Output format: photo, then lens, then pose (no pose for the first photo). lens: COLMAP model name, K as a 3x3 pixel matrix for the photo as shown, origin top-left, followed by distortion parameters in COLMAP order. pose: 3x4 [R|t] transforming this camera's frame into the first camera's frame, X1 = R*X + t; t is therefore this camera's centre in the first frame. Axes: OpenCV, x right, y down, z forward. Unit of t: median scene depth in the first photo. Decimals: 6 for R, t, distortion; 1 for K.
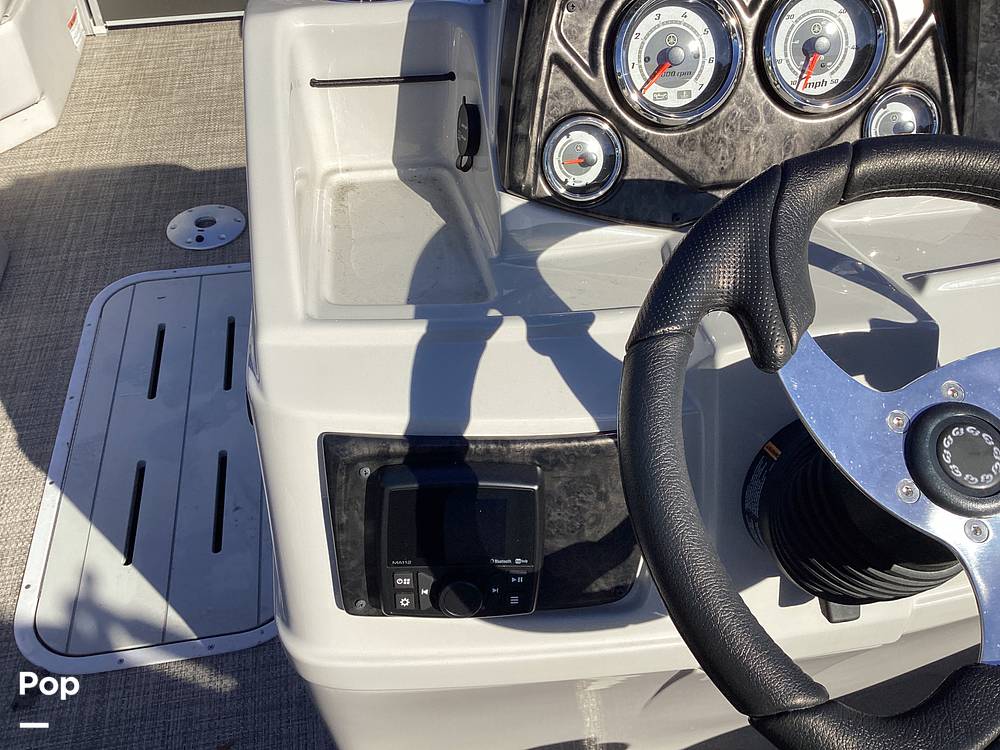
lens RADIAL K [[890.9, 0, 499.0], [0, 890.9, 374.3], [0, 0, 1]] dist [0.073180, -0.141713]
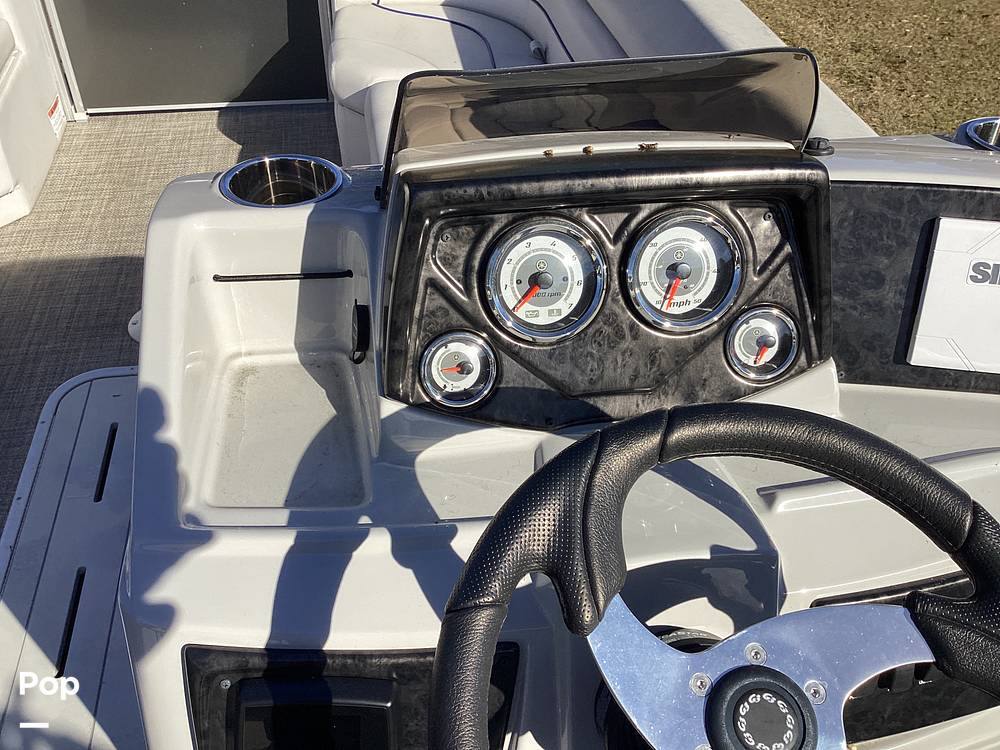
lens RADIAL K [[890.9, 0, 495.3], [0, 890.9, 379.4], [0, 0, 1]] dist [0.073180, -0.141713]
pose [[0.999634, 0.025484, 0.009047, 0.126233], [-0.024910, 0.997962, -0.058757, -0.165612], [-0.010526, 0.058510, 0.998231, -0.054654]]
